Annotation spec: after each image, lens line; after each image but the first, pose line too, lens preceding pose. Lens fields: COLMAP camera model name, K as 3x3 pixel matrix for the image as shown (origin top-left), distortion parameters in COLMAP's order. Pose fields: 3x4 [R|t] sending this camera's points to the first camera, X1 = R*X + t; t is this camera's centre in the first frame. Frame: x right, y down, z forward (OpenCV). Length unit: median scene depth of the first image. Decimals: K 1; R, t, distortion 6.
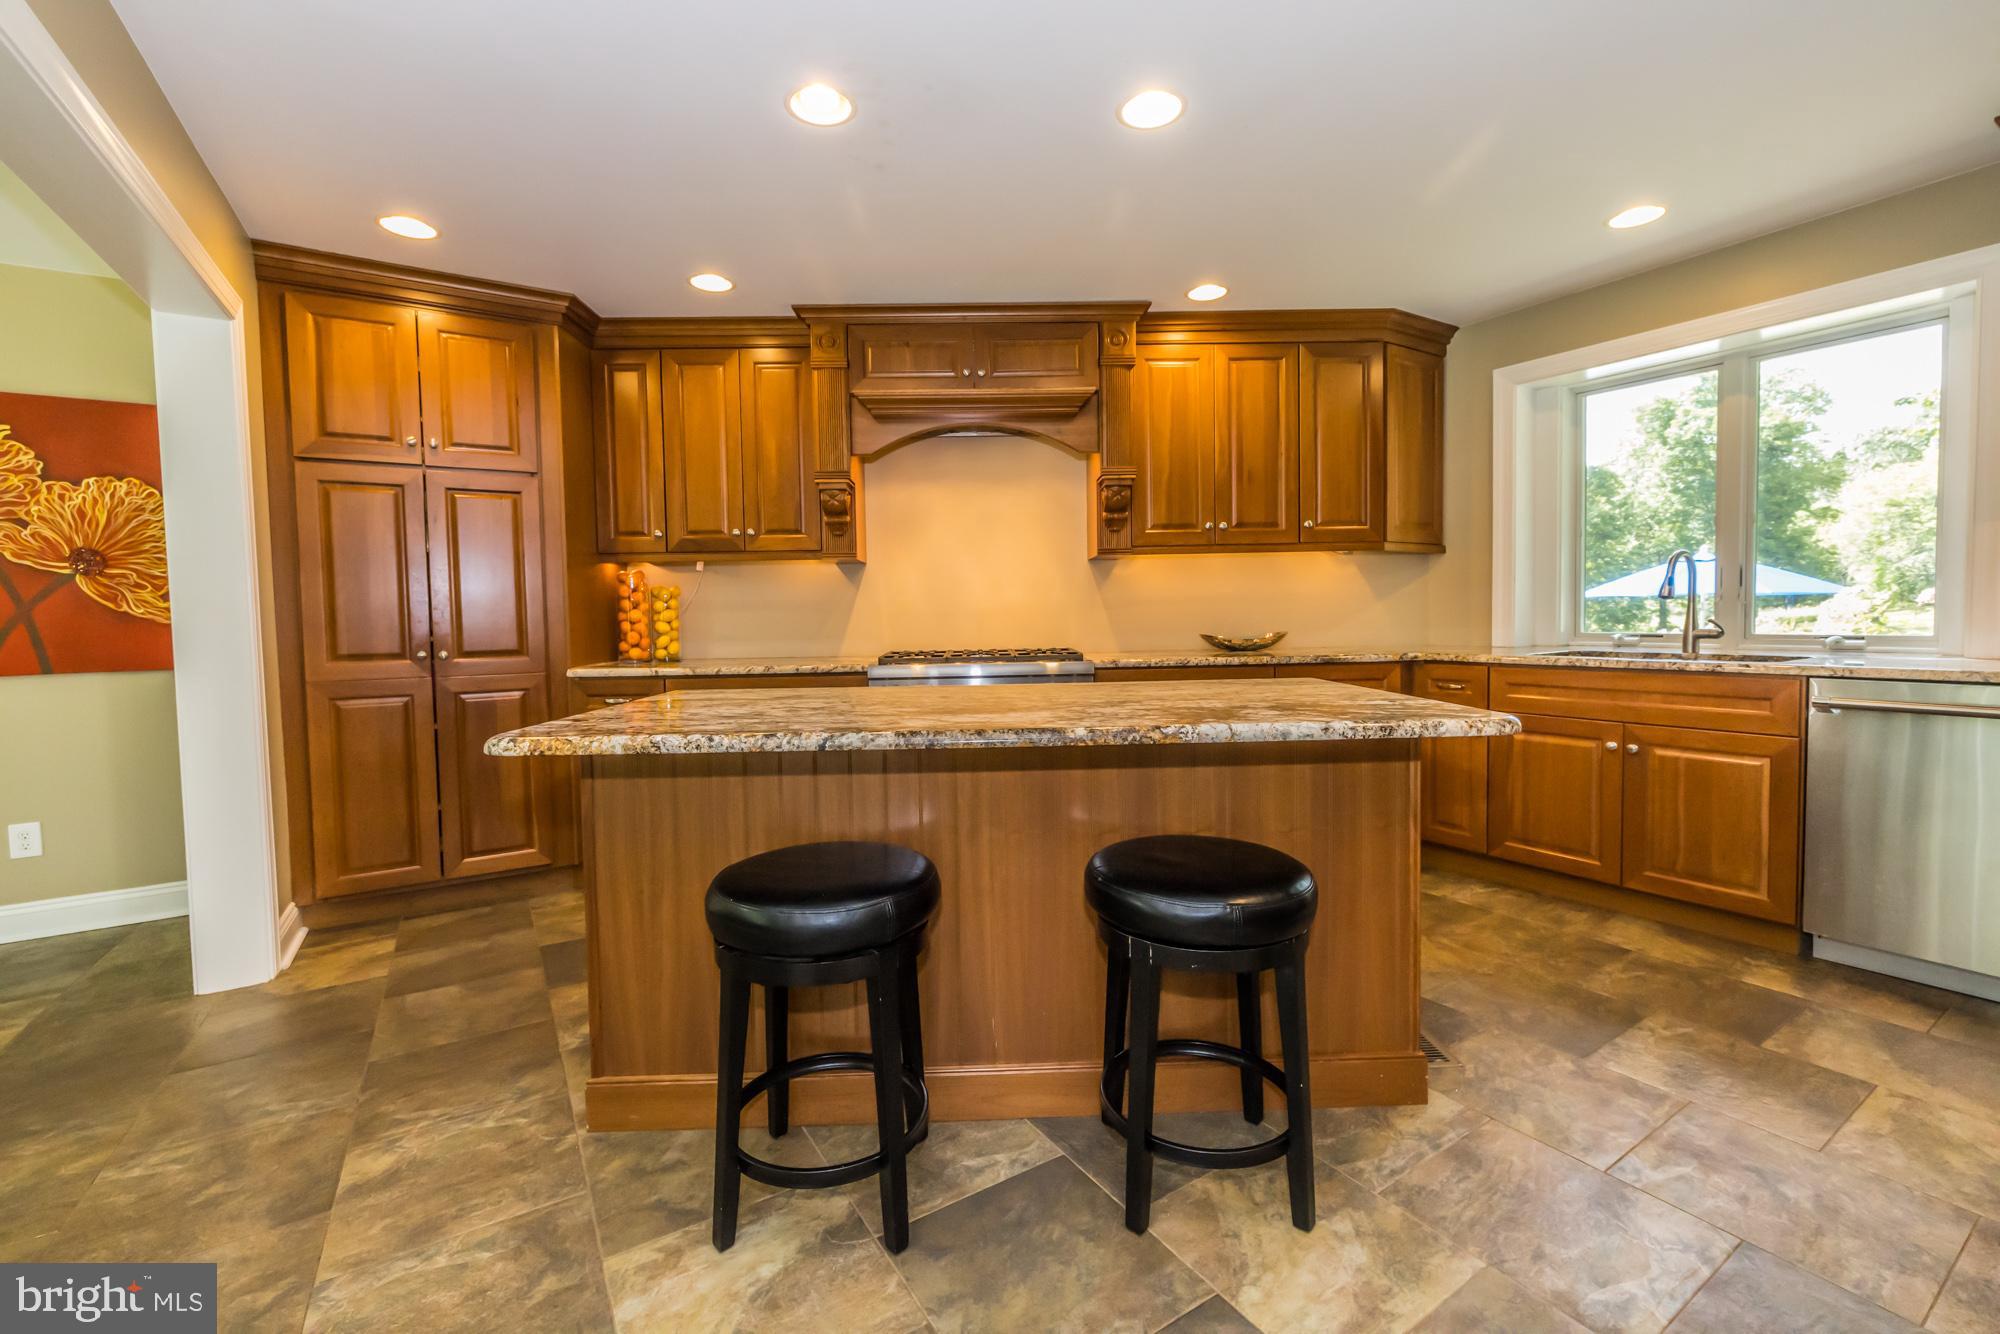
lens RADIAL K [[829.7, 0, 997.7], [0, 829.7, 641.1], [0, 0, 1]] dist [-0.001034, -0.000263]
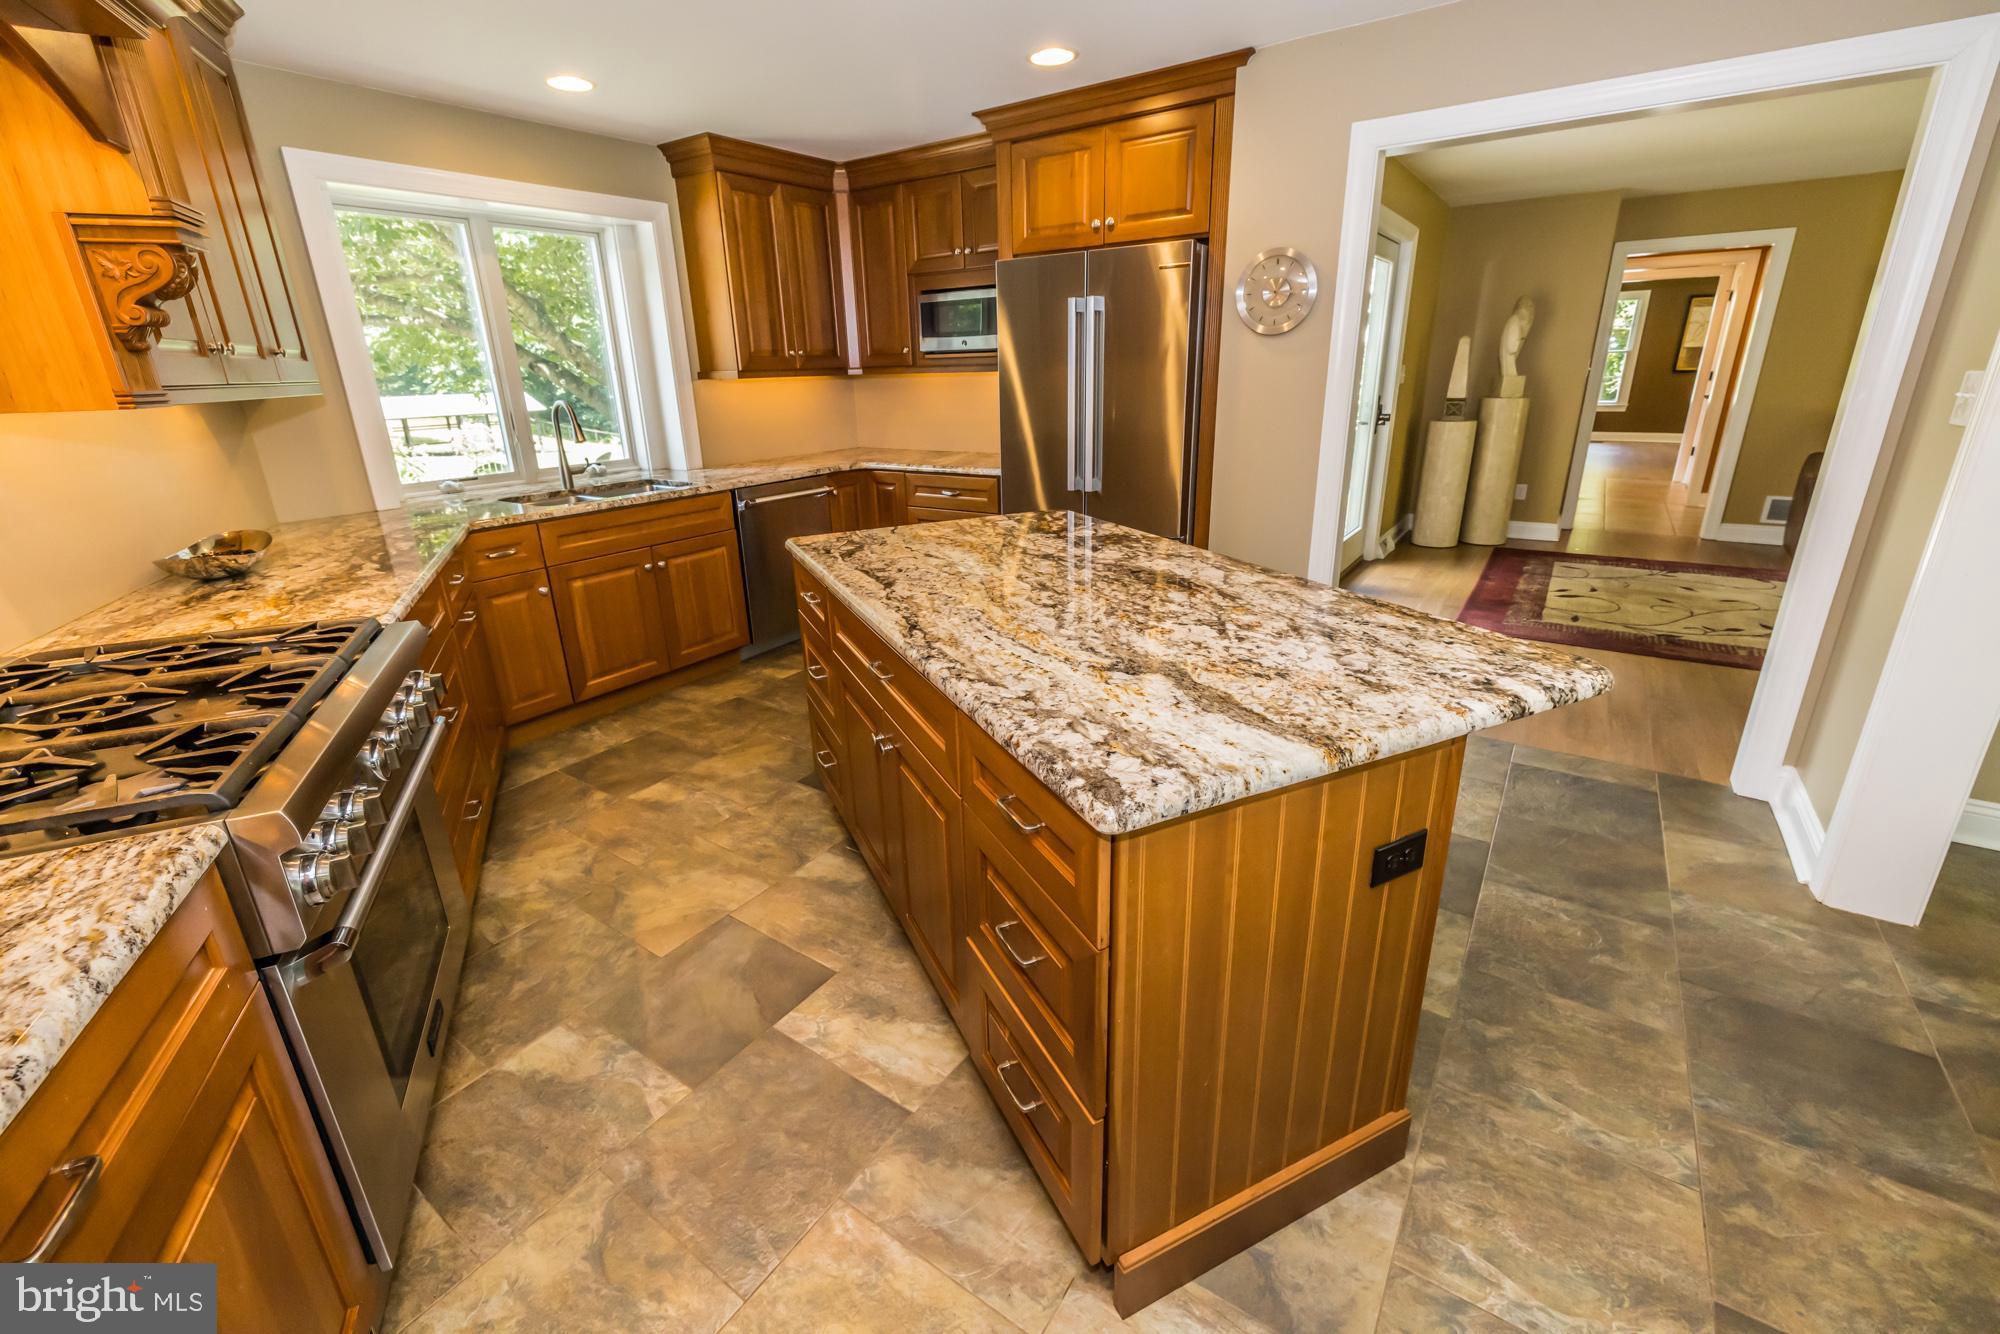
lens RADIAL K [[829.7, 0, 997.7], [0, 829.7, 641.1], [0, 0, 1]] dist [-0.001034, -0.000263]
pose [[-0.390767, -0.258669, 0.883398, -0.366055], [0.068609, 0.948850, 0.308182, -0.071990], [-0.917929, 0.181036, -0.353032, 0.610673]]
